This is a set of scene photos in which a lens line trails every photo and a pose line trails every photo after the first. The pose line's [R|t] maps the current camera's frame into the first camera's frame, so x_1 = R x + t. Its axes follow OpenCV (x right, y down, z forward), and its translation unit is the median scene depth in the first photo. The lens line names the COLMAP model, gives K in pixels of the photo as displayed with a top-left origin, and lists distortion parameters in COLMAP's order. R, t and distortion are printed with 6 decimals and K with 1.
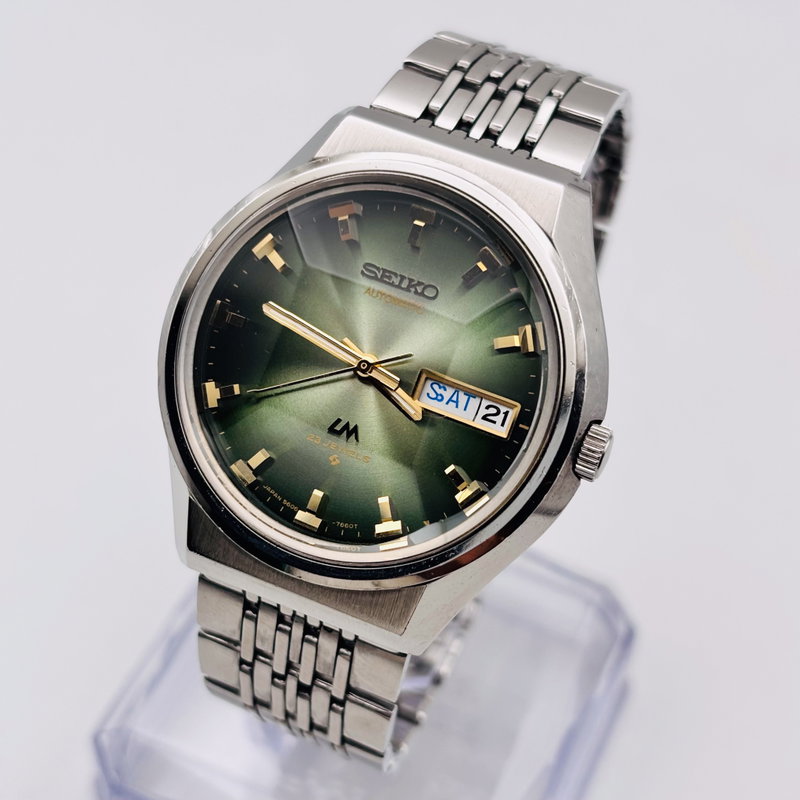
lens RADIAL K [[1510.6, 0, 400.5], [0, 1510.6, 463.1], [0, 0, 1]] dist [0.003089, 0.019643]
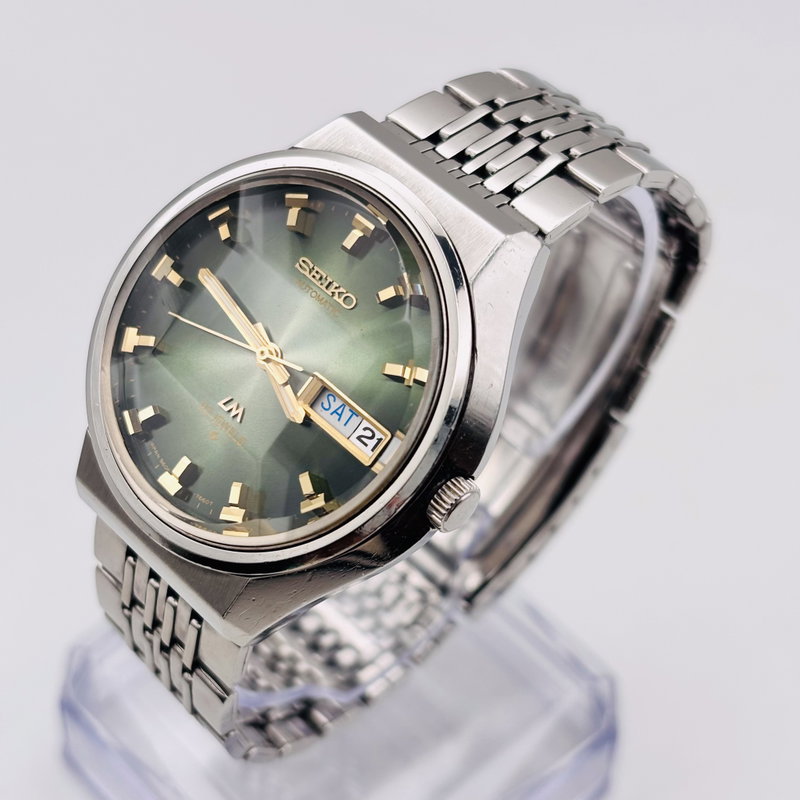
lens RADIAL K [[1510.6, 0, 400.5], [0, 1510.6, 463.1], [0, 0, 1]] dist [0.003089, 0.019643]
pose [[0.930357, 0.295219, -0.217444, 0.275089], [-0.299210, 0.954068, 0.015118, -0.034027], [0.211920, 0.050997, 0.975956, 0.031013]]
